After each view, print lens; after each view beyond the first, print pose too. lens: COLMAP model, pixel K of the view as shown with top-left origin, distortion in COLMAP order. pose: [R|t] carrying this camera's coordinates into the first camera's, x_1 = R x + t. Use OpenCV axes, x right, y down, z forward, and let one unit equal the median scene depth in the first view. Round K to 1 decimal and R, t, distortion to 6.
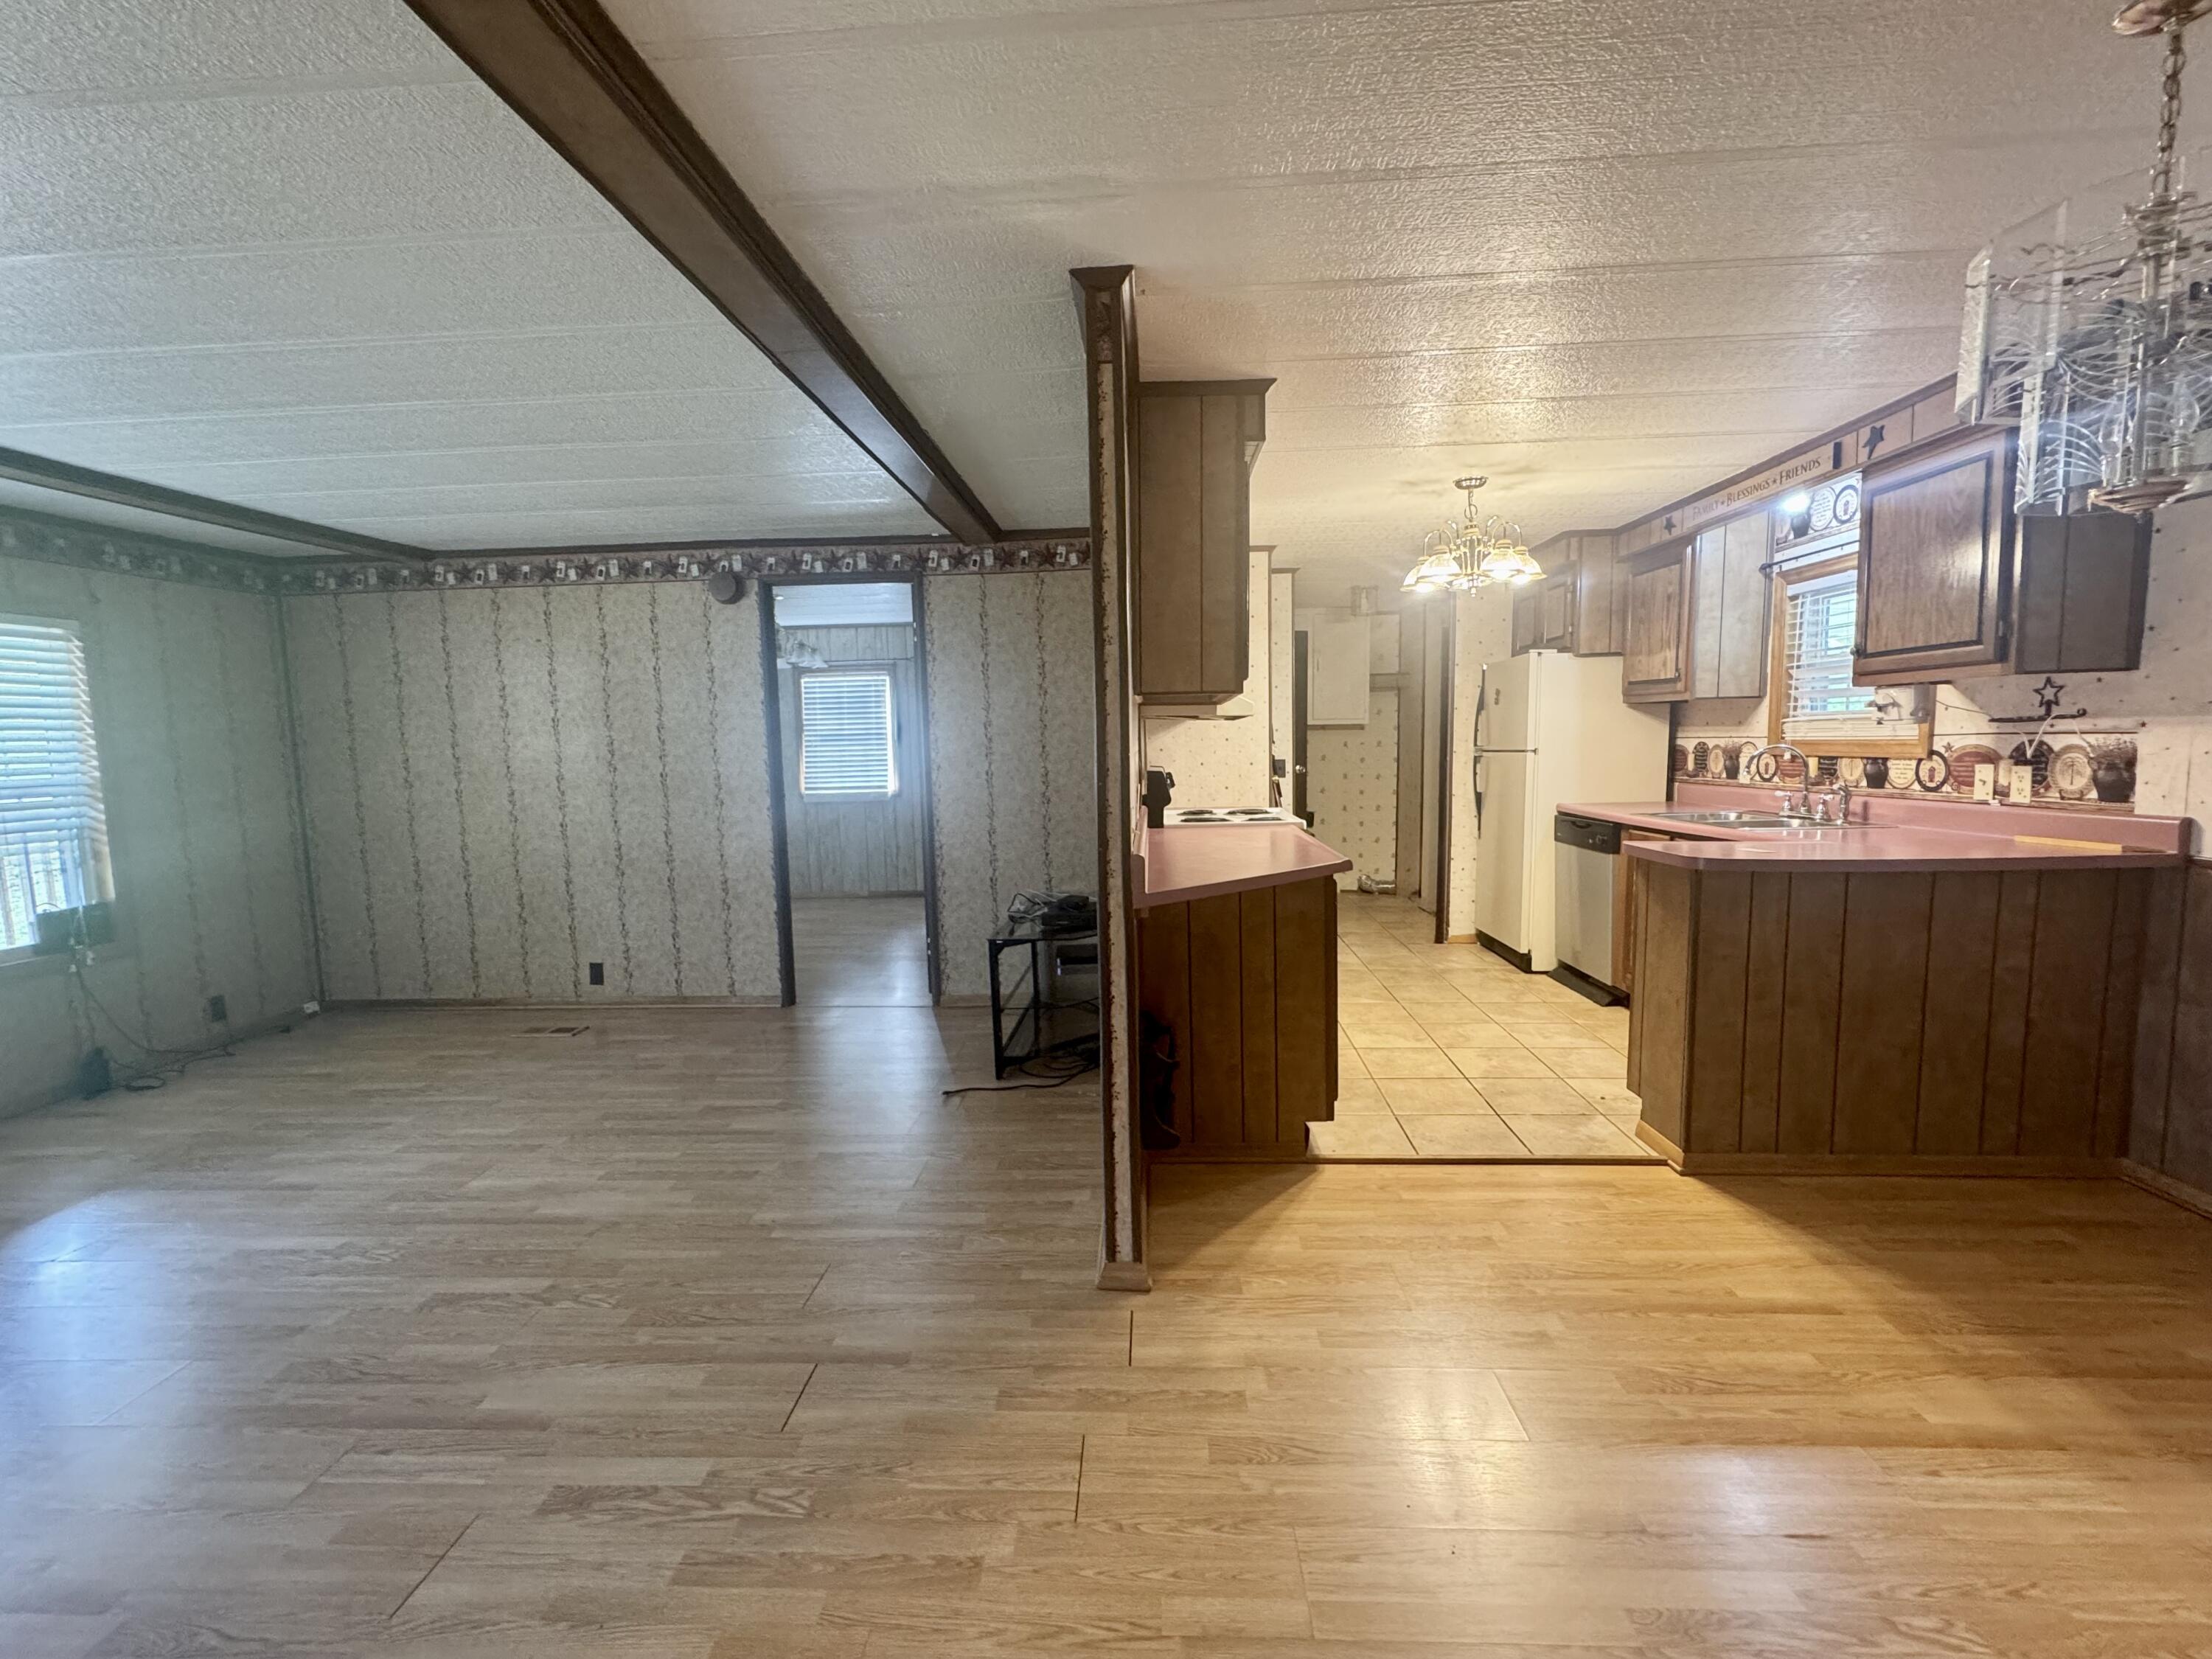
lens RADIAL K [[940.2, 0, 1102.5], [0, 940.2, 826.3], [0, 0, 1]] dist [0.000640, -0.001626]
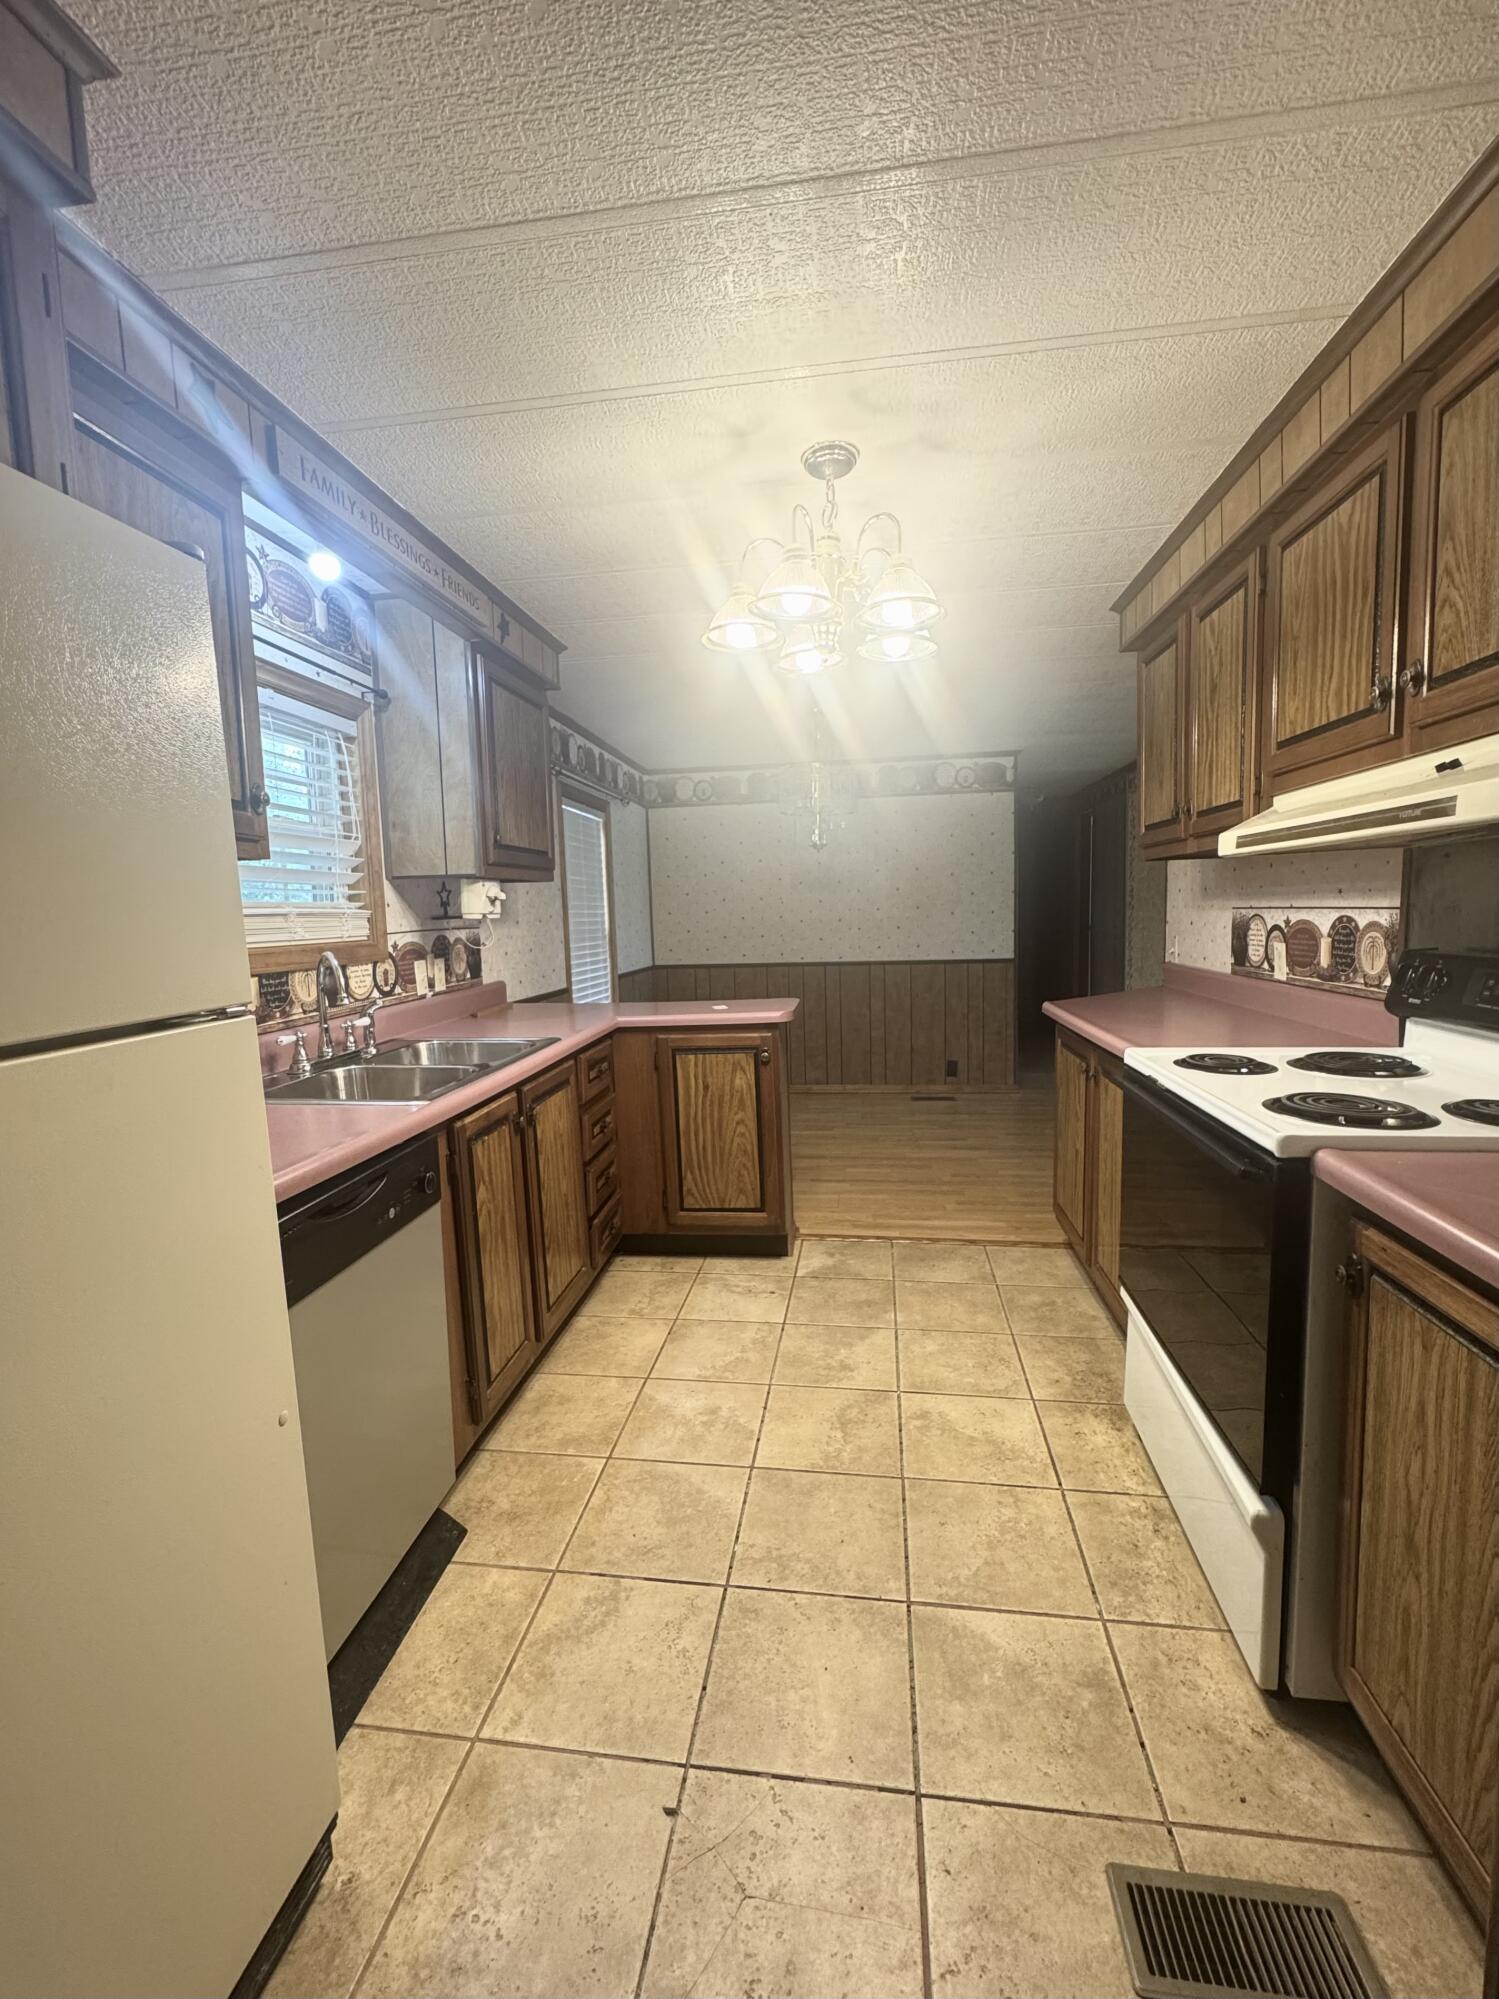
lens RADIAL K [[853.6, 0, 748.8], [0, 853.6, 1001.2], [0, 0, 1]] dist [0.000340, 0.000575]
pose [[-0.995896, 0.041892, 0.080223, 0.391569], [0.056775, 0.979489, 0.193332, -0.143059], [-0.070478, 0.197093, -0.977848, 1.484380]]
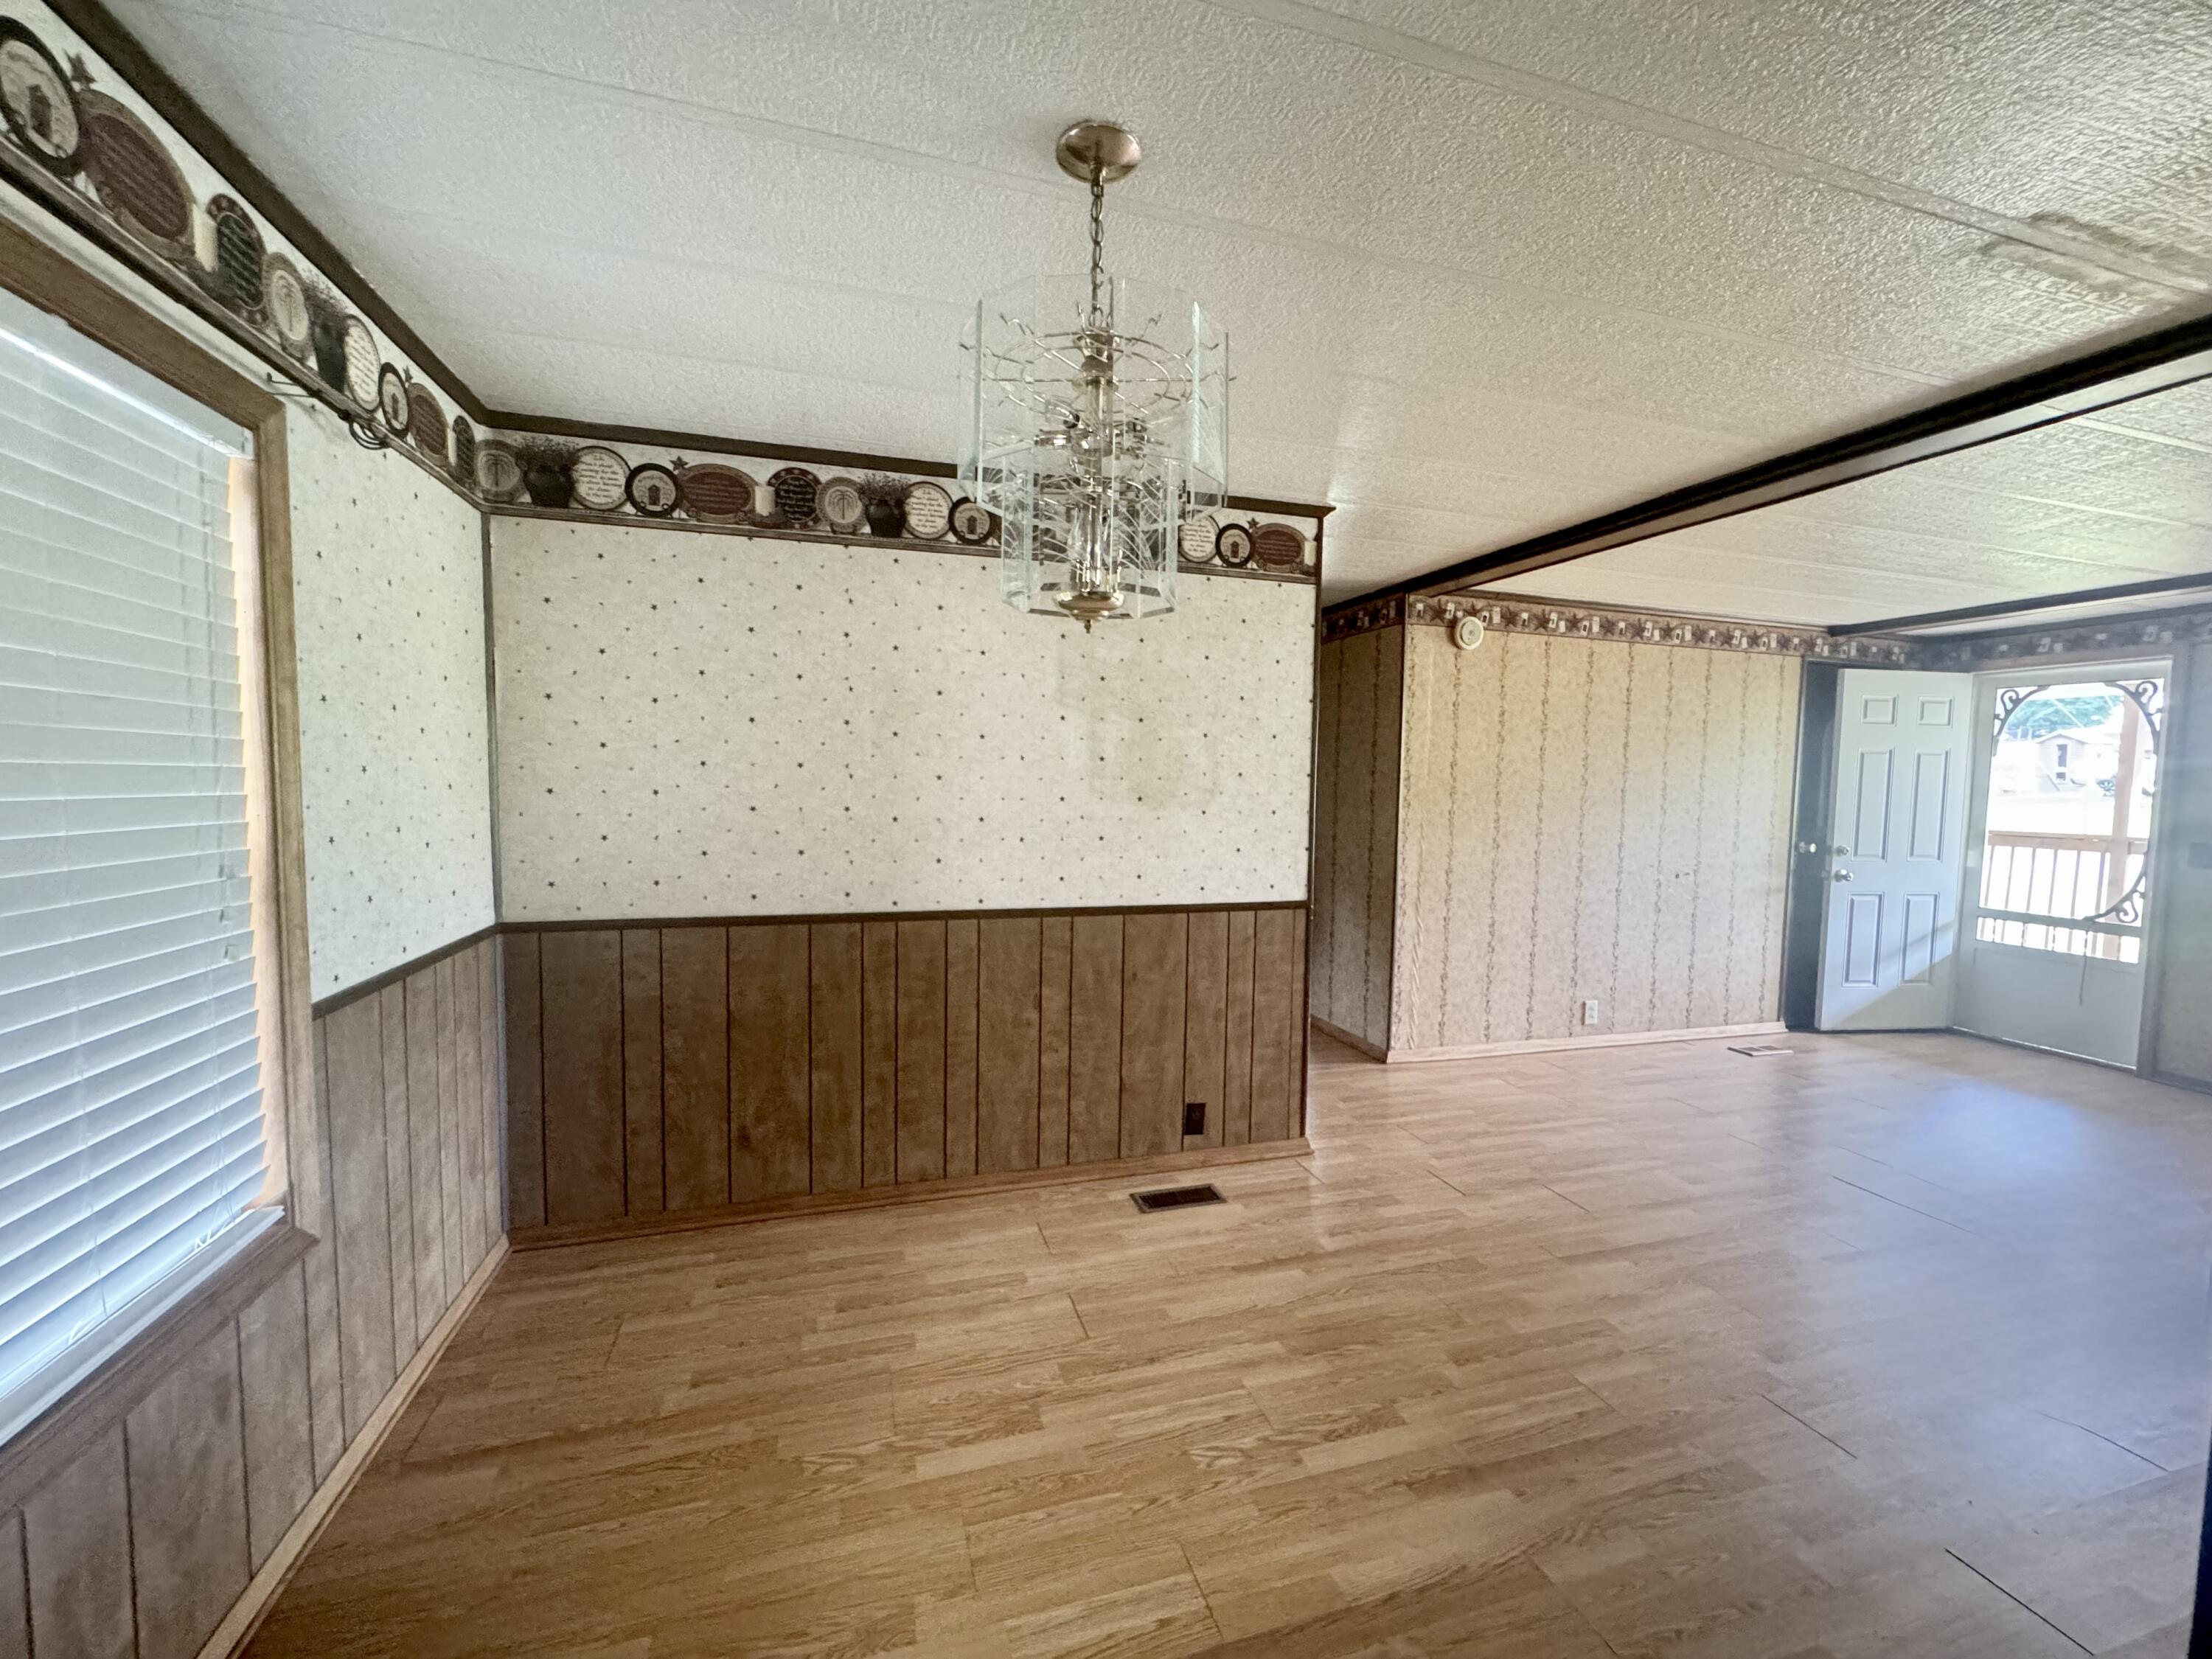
lens RADIAL K [[880.4, 0, 1102.9], [0, 880.4, 822.2], [0, 0, 1]] dist [-0.004390, 0.000776]
pose [[-0.938978, 0.025615, -0.343023, 0.497424], [-0.027299, 0.988529, 0.148545, -0.088265], [0.342893, 0.148844, -0.927507, 0.664355]]
